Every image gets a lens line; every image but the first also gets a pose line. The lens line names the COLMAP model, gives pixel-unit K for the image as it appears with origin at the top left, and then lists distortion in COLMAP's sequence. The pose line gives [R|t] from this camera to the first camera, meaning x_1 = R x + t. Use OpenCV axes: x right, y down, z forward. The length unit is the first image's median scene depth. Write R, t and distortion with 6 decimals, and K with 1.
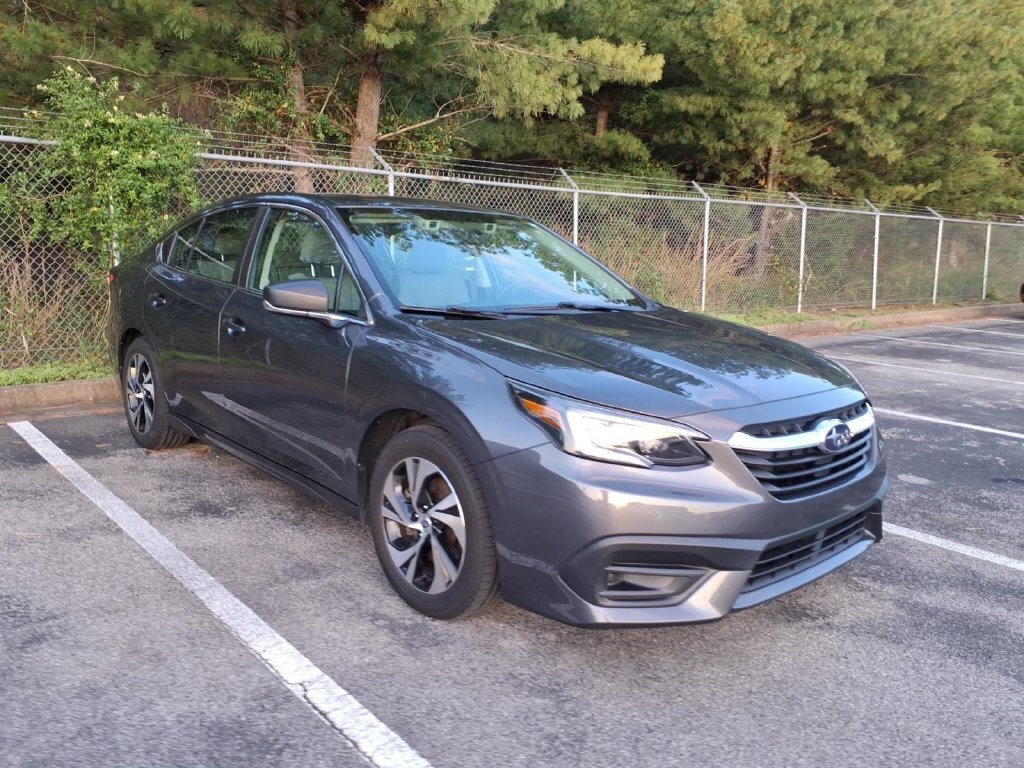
lens RADIAL K [[826.5, 0, 513.0], [0, 826.5, 379.2], [0, 0, 1]] dist [0.023974, -0.035670]
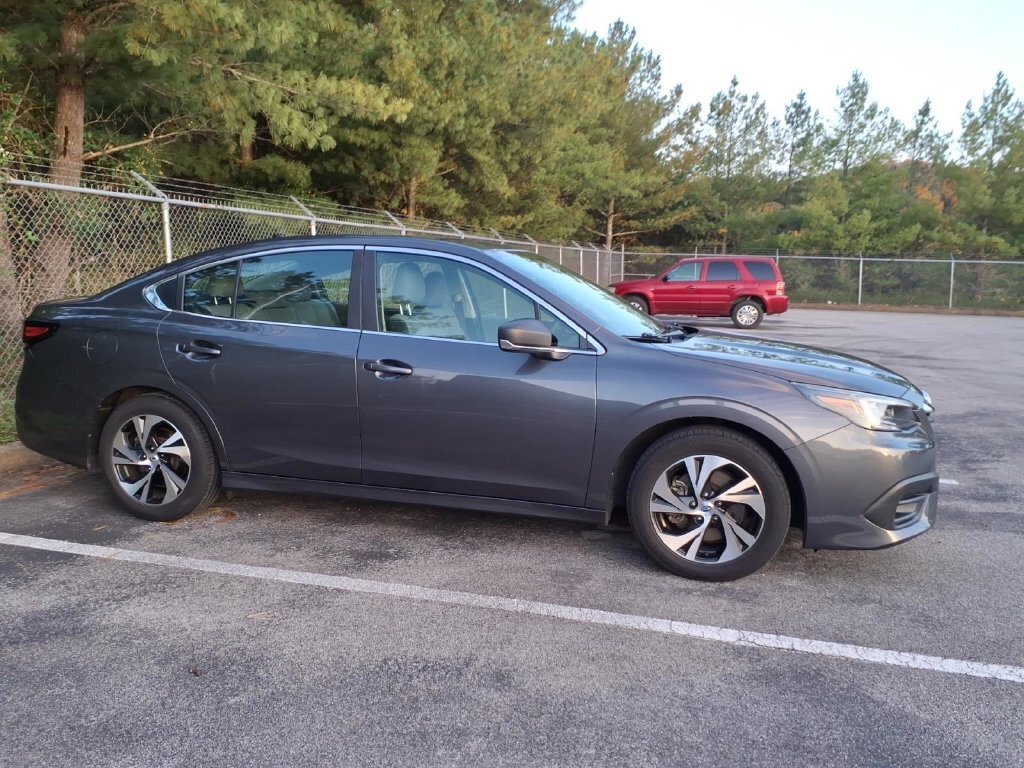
lens RADIAL K [[826.5, 0, 515.4], [0, 826.5, 381.1], [0, 0, 1]] dist [0.023974, -0.035670]
pose [[0.841029, -0.091840, 0.533137, -0.602953], [0.103435, 0.994603, 0.008164, -0.033712], [-0.531009, 0.048279, 0.845990, 0.053747]]
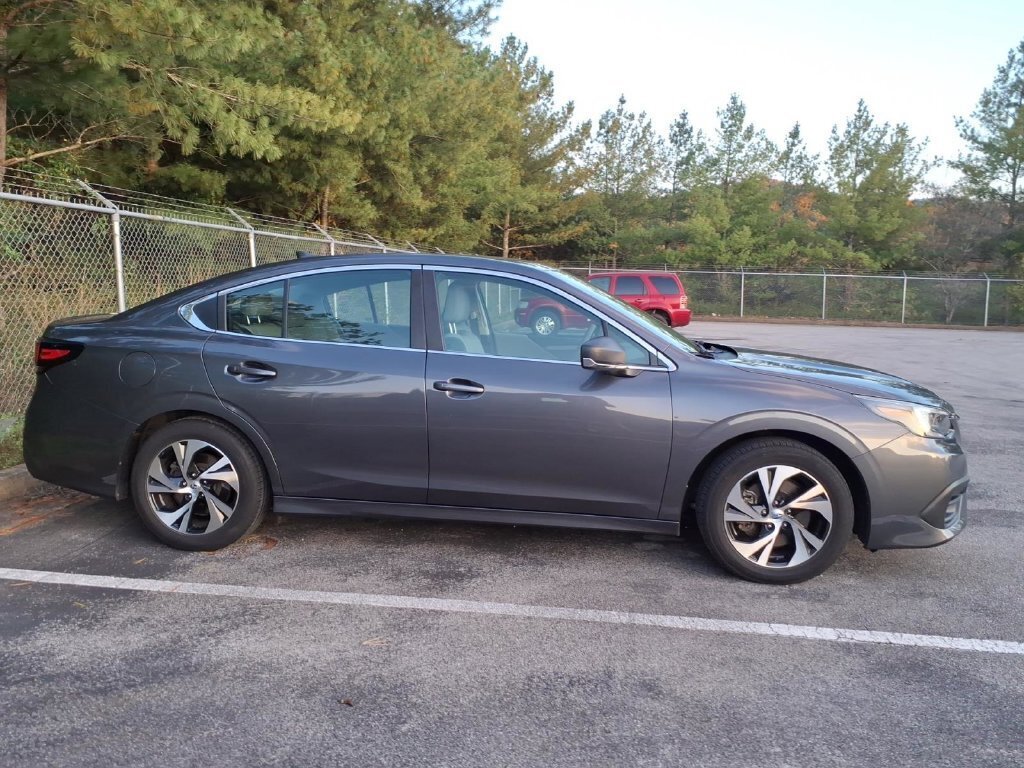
lens RADIAL K [[826.5, 0, 514.0], [0, 826.5, 387.6], [0, 0, 1]] dist [0.023974, -0.035670]
pose [[0.752254, -0.101790, 0.650963, -0.762147], [0.118094, 0.992825, 0.018777, -0.061227], [-0.648203, 0.062750, 0.758877, 0.155241]]
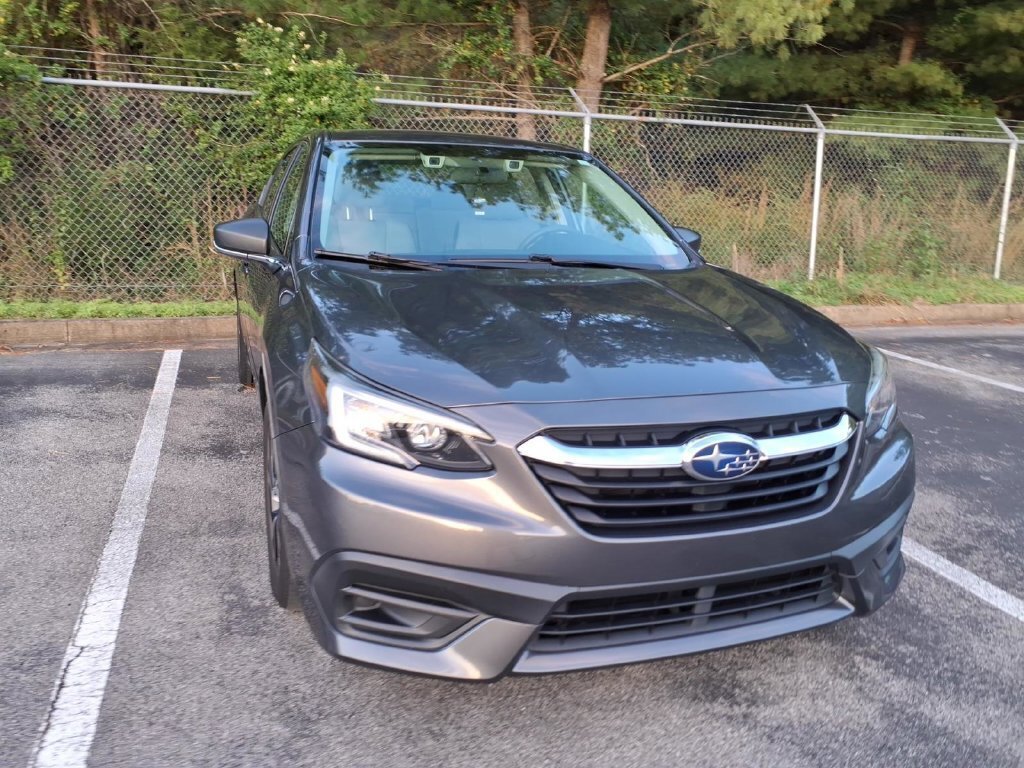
lens RADIAL K [[826.5, 0, 506.9], [0, 826.5, 381.5], [0, 0, 1]] dist [0.023974, -0.035670]
pose [[0.923617, 0.092153, -0.372074, 0.263582], [-0.071059, 0.995010, 0.070045, -0.017101], [0.376673, -0.038256, 0.925556, 0.165704]]
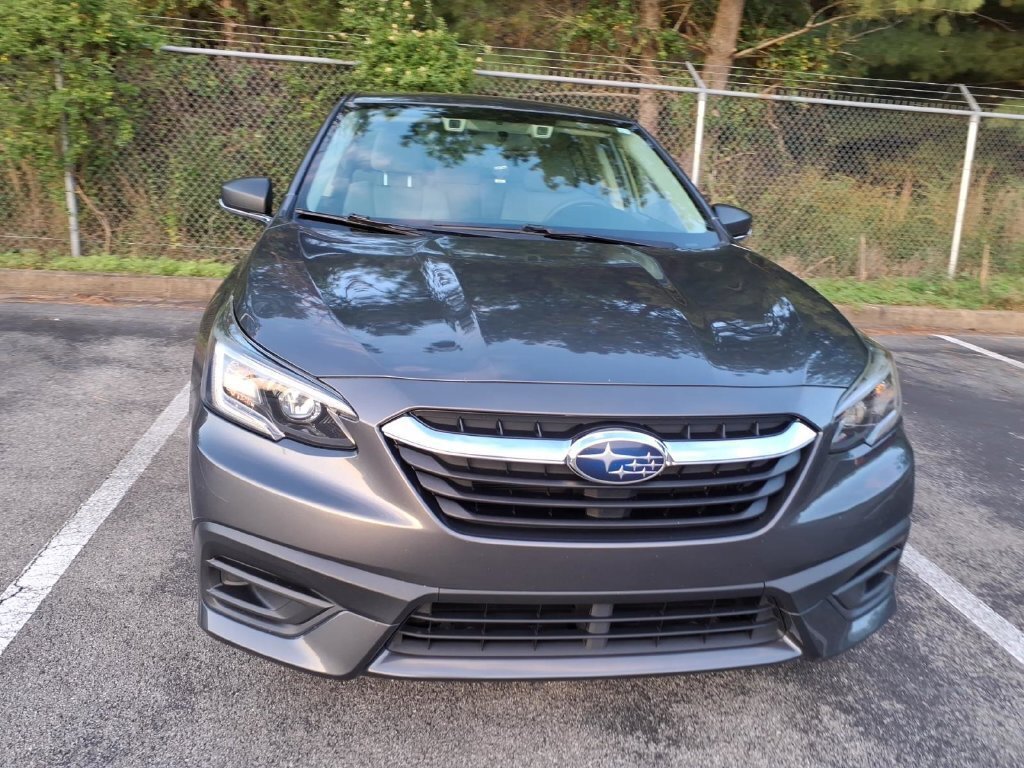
lens RADIAL K [[826.5, 0, 503.5], [0, 826.5, 378.7], [0, 0, 1]] dist [0.023974, -0.035670]
pose [[0.834677, 0.165068, -0.525421, 0.346317], [-0.129631, 0.986107, 0.103868, -0.021843], [0.535267, -0.018586, 0.844478, 0.254379]]
